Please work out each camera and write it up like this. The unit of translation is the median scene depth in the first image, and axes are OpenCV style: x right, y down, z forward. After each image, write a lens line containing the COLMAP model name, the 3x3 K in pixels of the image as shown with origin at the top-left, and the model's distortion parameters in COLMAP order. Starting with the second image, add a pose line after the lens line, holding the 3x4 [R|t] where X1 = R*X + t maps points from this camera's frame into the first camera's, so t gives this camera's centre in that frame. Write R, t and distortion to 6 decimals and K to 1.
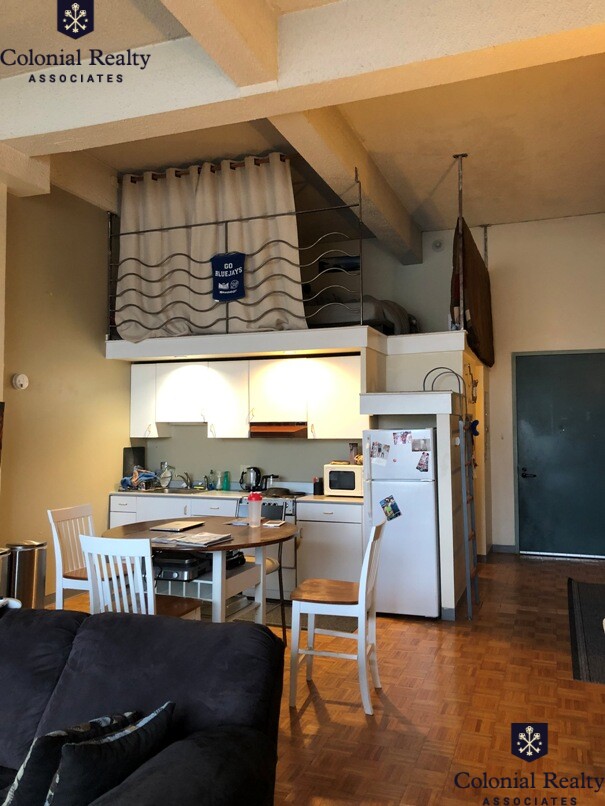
lens RADIAL K [[654.8, 0, 307.4], [0, 654.8, 400.9], [0, 0, 1]] dist [0.128707, -0.386173]
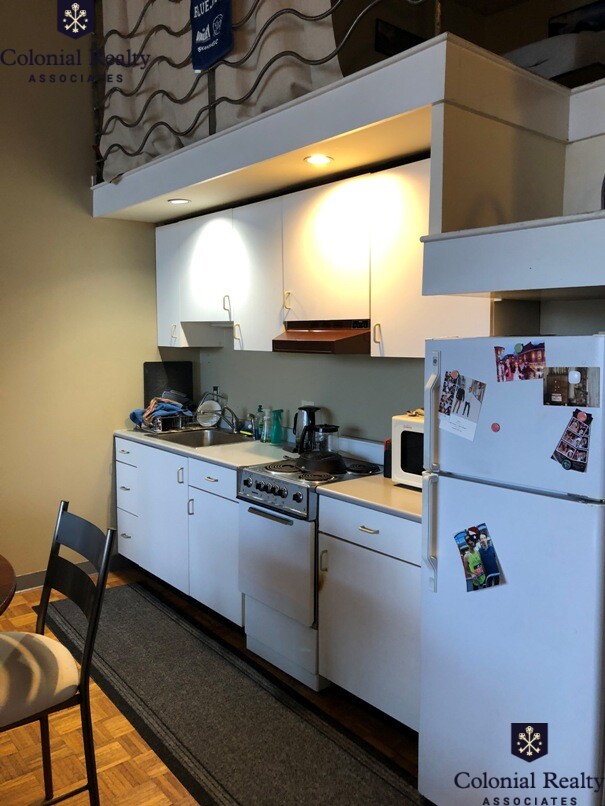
lens RADIAL K [[662.0, 0, 303.3], [0, 662.0, 403.1], [0, 0, 1]] dist [0.051228, -0.074618]
pose [[0.867622, 0.057826, -0.493851, 0.191501], [0.013364, 0.990144, 0.139415, 0.025020], [0.497045, -0.127559, 0.858298, 0.576331]]
